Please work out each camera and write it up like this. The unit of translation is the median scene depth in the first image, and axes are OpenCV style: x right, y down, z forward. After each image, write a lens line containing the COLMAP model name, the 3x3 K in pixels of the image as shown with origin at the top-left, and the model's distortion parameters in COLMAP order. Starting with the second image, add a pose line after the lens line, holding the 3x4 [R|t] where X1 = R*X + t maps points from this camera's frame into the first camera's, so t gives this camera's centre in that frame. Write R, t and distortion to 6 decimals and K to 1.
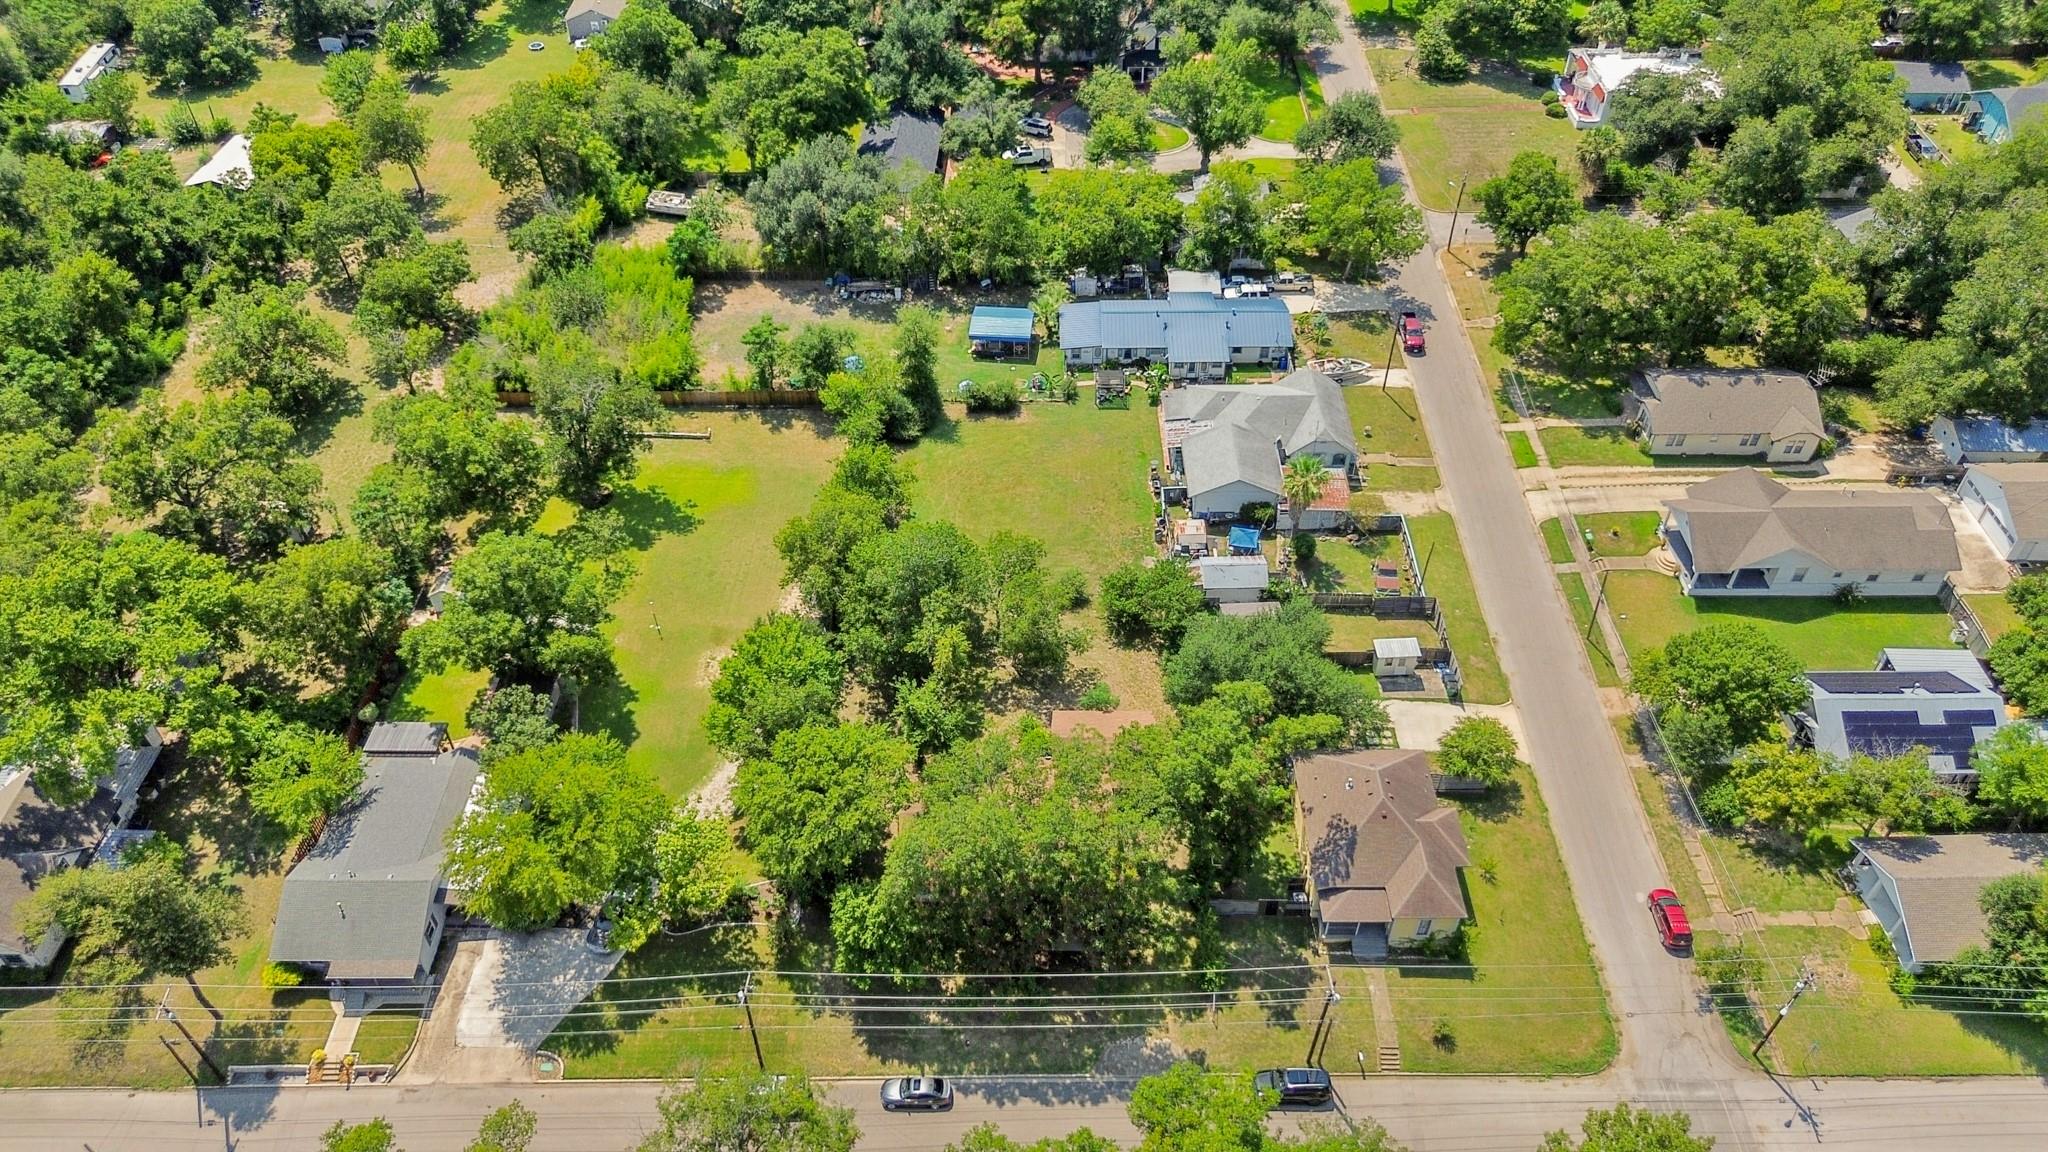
lens RADIAL K [[1464.6, 0, 1024.0], [0, 1464.6, 576.0], [0, 0, 1]] dist [0.067177, -0.061762]
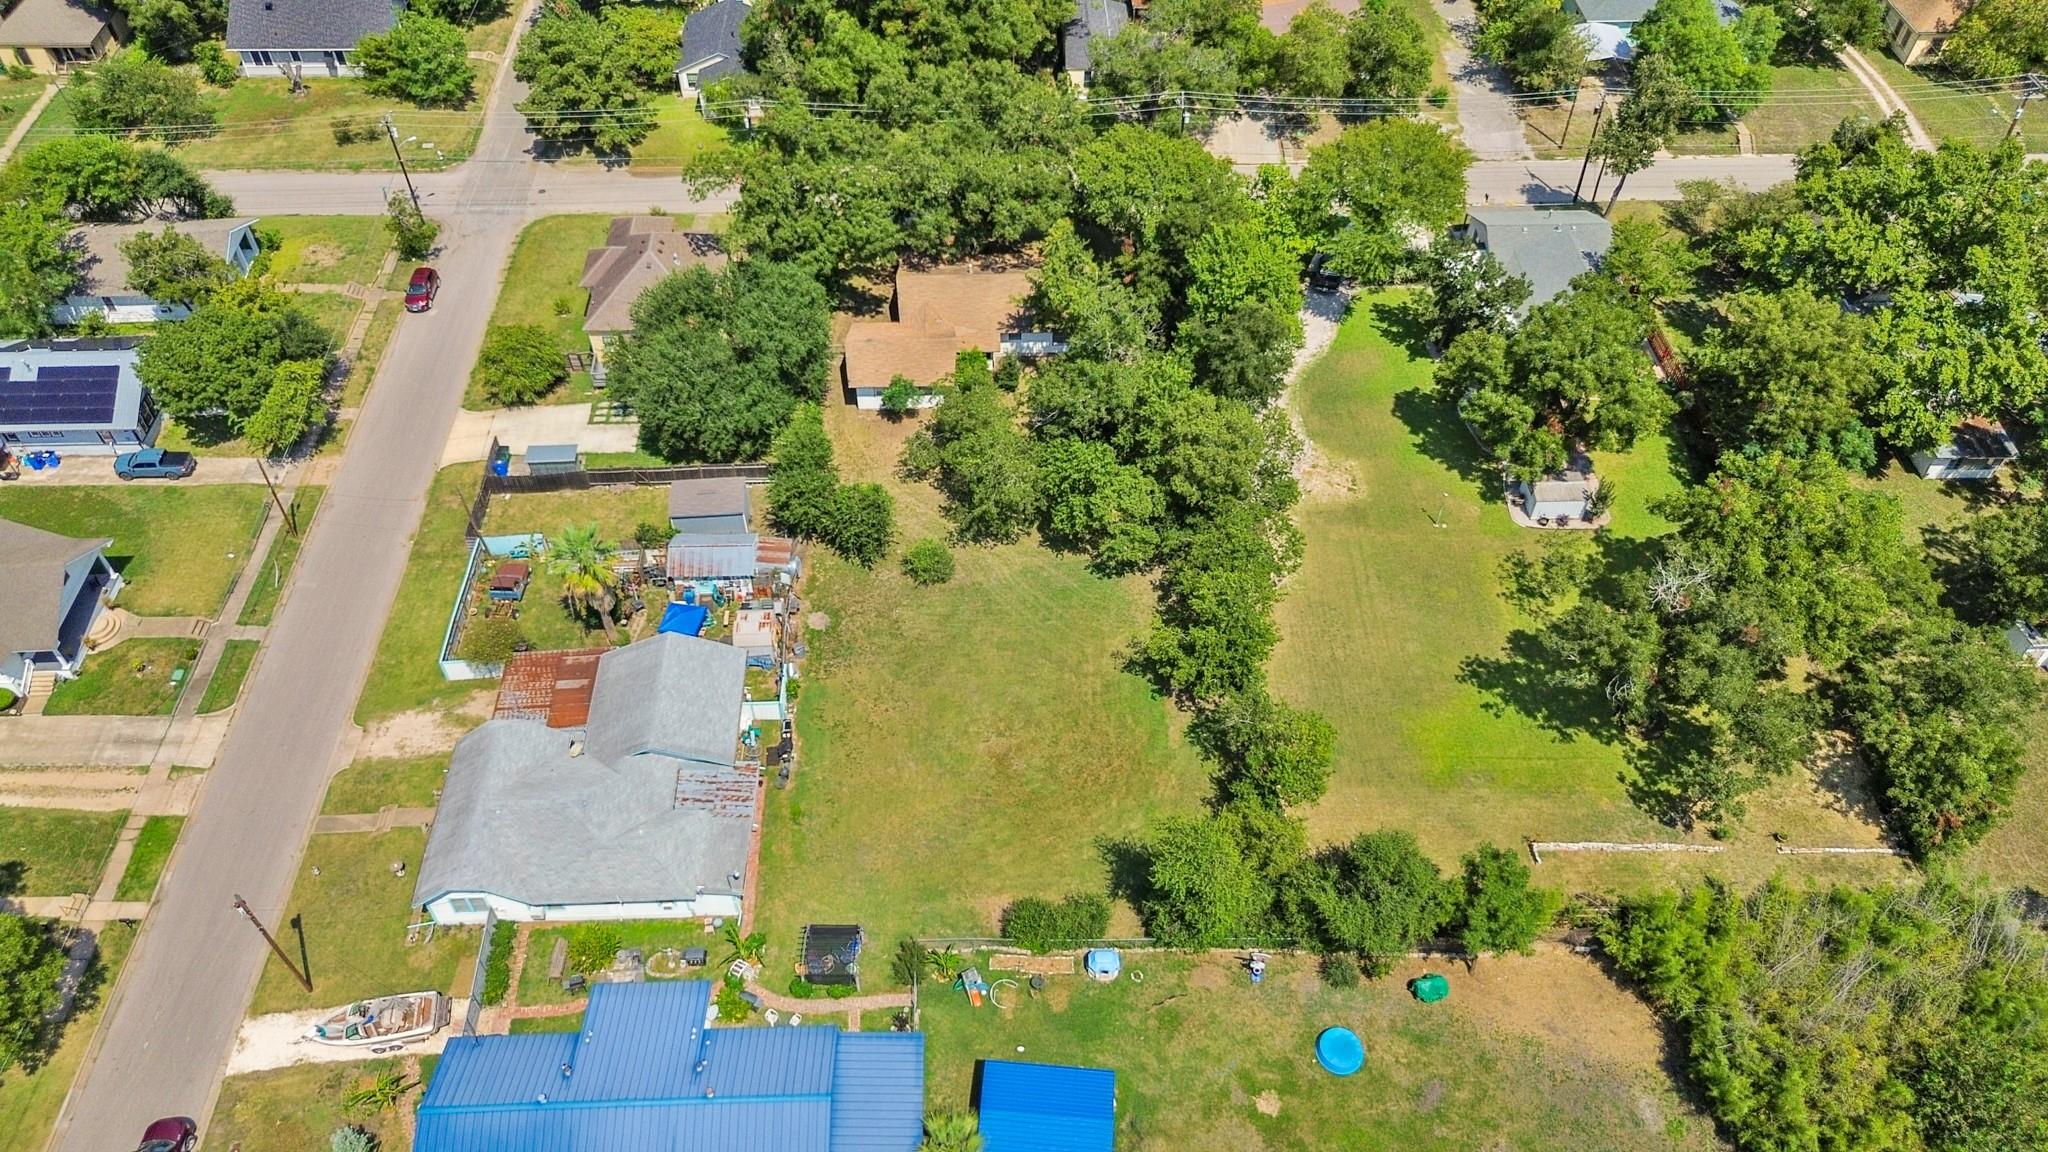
lens RADIAL K [[1464.6, 0, 1024.0], [0, 1464.6, 576.0], [0, 0, 1]] dist [0.067177, -0.061762]
pose [[-0.999502, 0.023329, -0.021271, -0.002165], [-0.021846, -0.024695, 0.999456, -0.882424], [0.022791, 0.999423, 0.025193, 1.136007]]
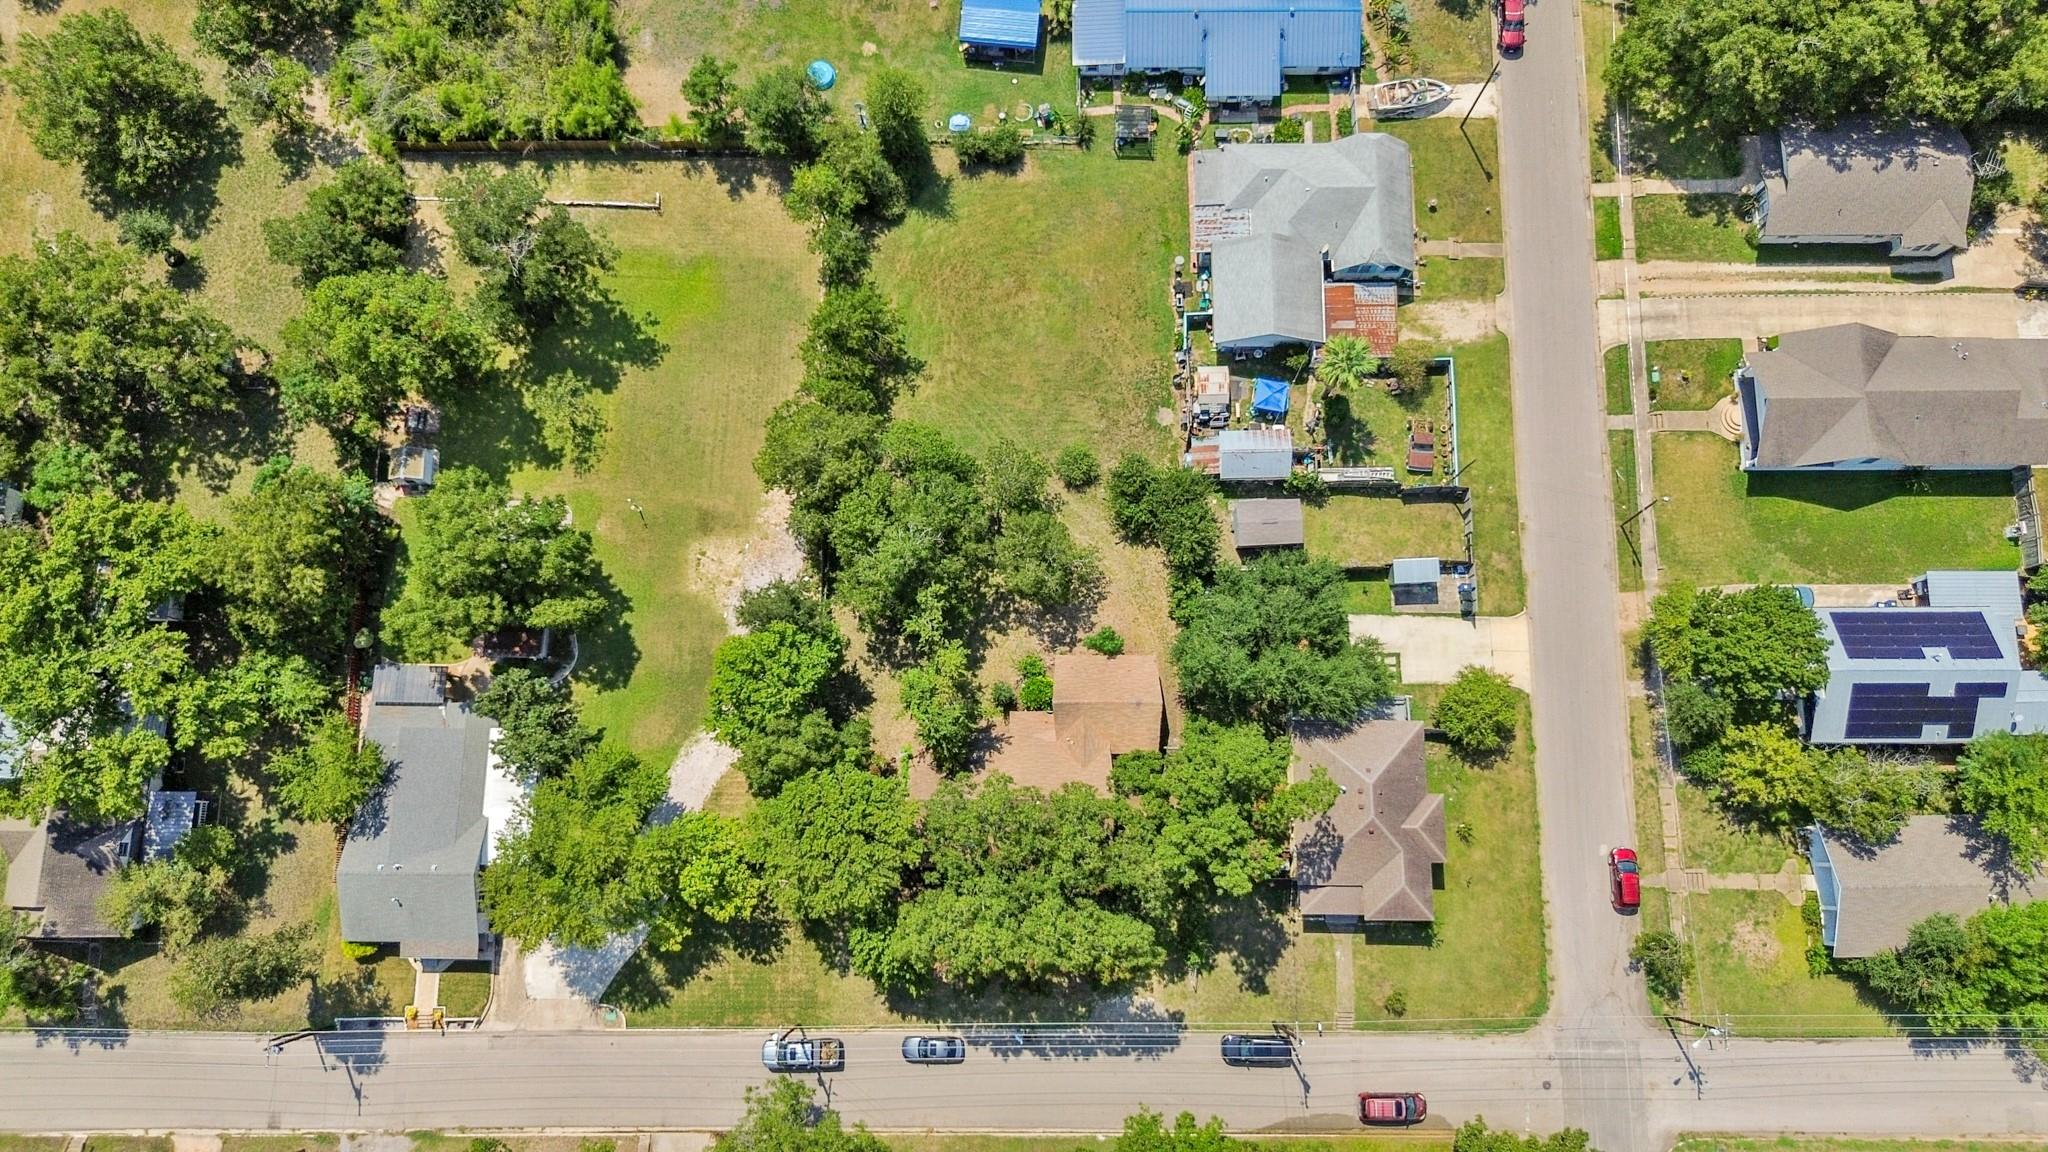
lens RADIAL K [[1464.6, 0, 1024.0], [0, 1464.6, 576.0], [0, 0, 1]] dist [0.067177, -0.061762]
pose [[0.999985, 0.002179, -0.004981, 0.003292], [0.001098, 0.816291, 0.577640, -0.539486], [0.005325, -0.577637, 0.816276, 0.231348]]
